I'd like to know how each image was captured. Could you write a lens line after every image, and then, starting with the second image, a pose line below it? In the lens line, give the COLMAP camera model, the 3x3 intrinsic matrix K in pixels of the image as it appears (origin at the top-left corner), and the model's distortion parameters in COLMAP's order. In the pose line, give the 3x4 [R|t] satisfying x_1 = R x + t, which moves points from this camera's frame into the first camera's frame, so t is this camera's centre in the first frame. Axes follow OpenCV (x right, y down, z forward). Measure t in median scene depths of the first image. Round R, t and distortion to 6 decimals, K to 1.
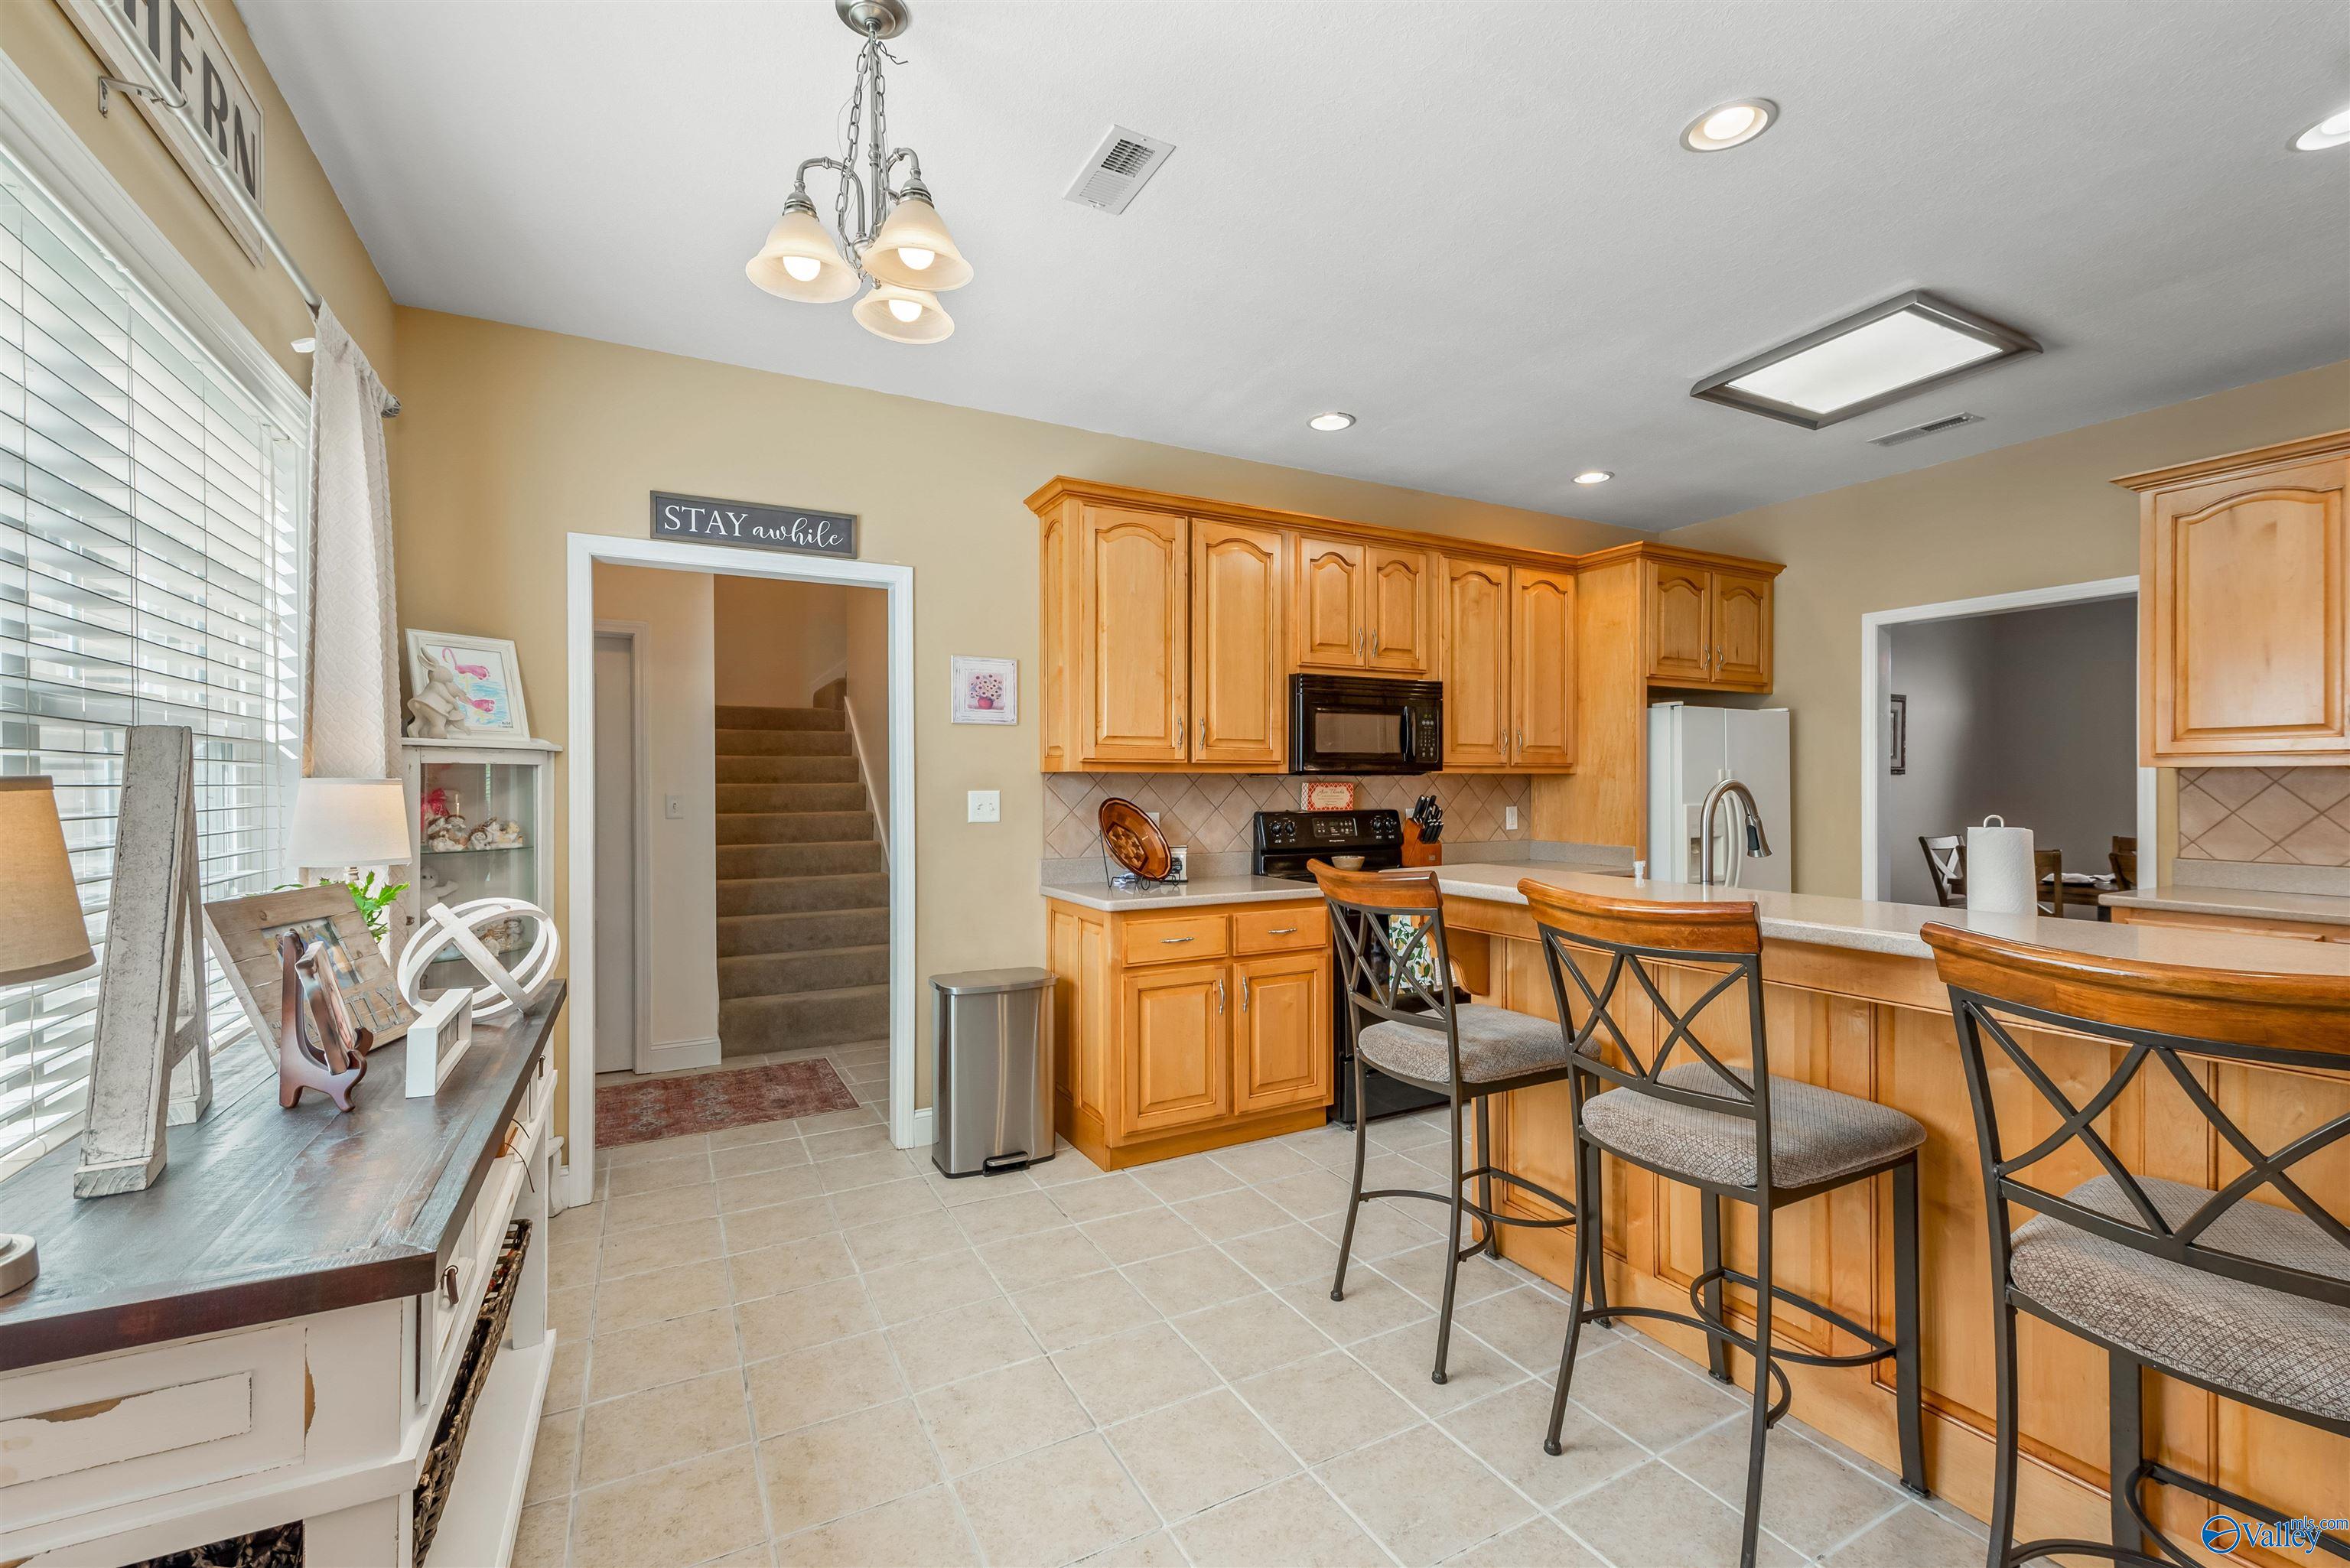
lens RADIAL K [[1002.2, 0, 1197.4], [0, 1002.2, 793.0], [0, 0, 1]] dist [0.004685, 0.000060]
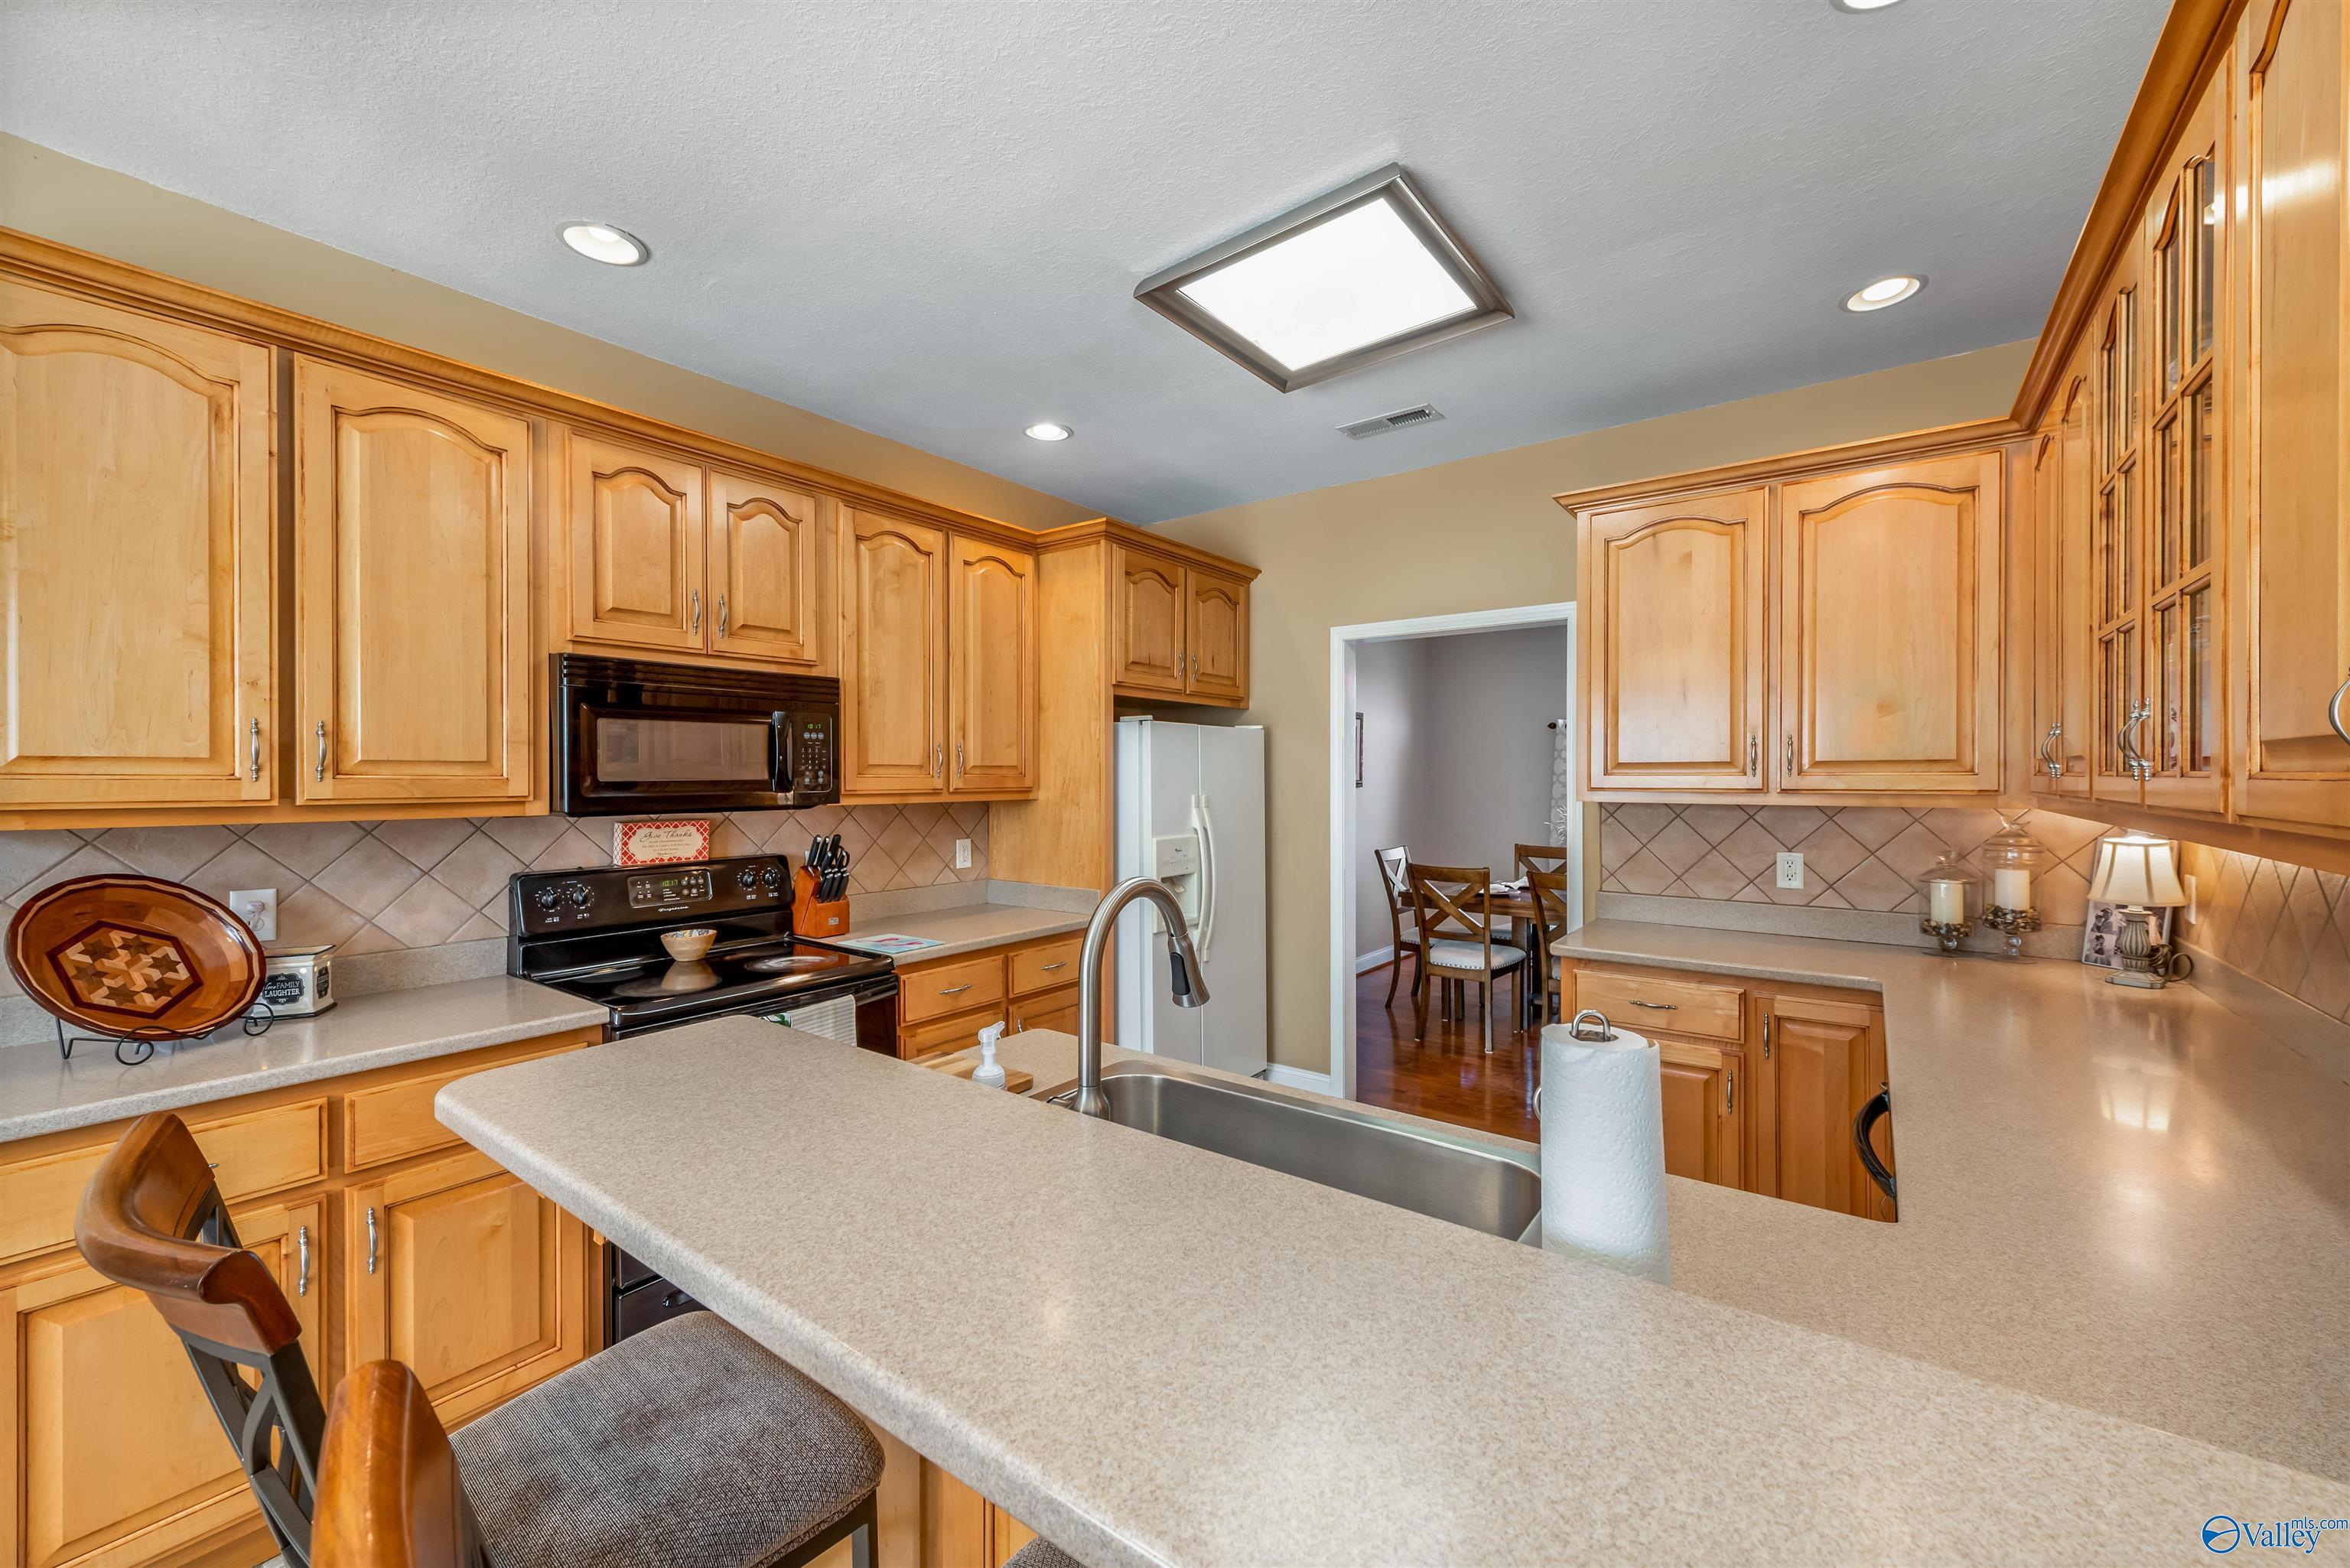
lens RADIAL K [[919.4, 0, 1184.6], [0, 919.4, 785.8], [0, 0, 1]] dist [0.005610, -0.001291]
pose [[0.907939, -0.002639, 0.419093, 0.198556], [0.001683, 0.999995, 0.002650, -0.036941], [-0.419098, -0.001701, 0.907939, 0.309902]]
